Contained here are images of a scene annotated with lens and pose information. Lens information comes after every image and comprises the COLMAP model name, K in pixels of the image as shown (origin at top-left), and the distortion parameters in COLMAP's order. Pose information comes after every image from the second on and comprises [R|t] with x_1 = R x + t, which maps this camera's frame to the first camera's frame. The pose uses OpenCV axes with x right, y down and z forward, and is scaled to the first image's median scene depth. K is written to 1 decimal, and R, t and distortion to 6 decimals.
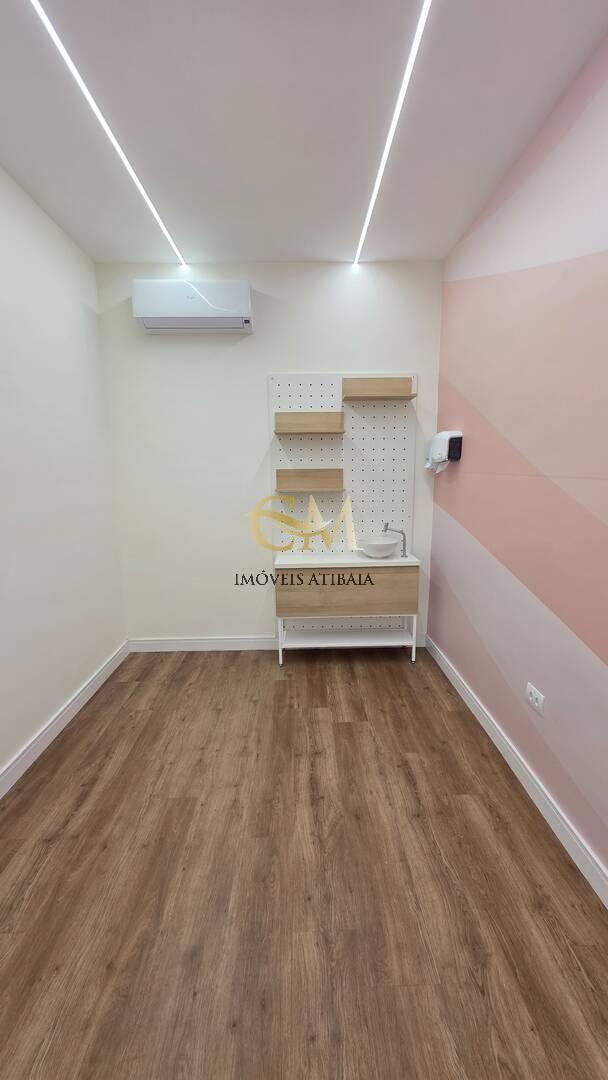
lens RADIAL K [[428.0, 0, 309.6], [0, 428.0, 537.7], [0, 0, 1]] dist [0.003203, 0.000262]
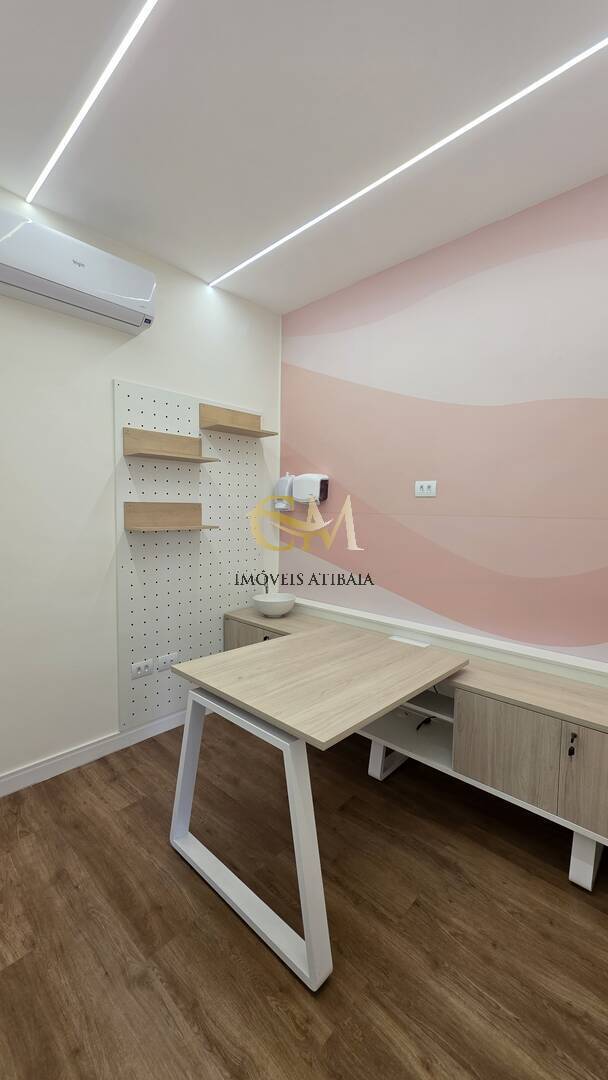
lens RADIAL K [[428.0, 0, 279.2], [0, 428.0, 541.0], [0, 0, 1]] dist [0.003203, 0.000262]
pose [[0.722656, -0.028882, 0.690604, -0.579563], [0.097952, 0.993323, -0.060957, -0.026541], [-0.684232, 0.111697, 0.720660, 0.389558]]
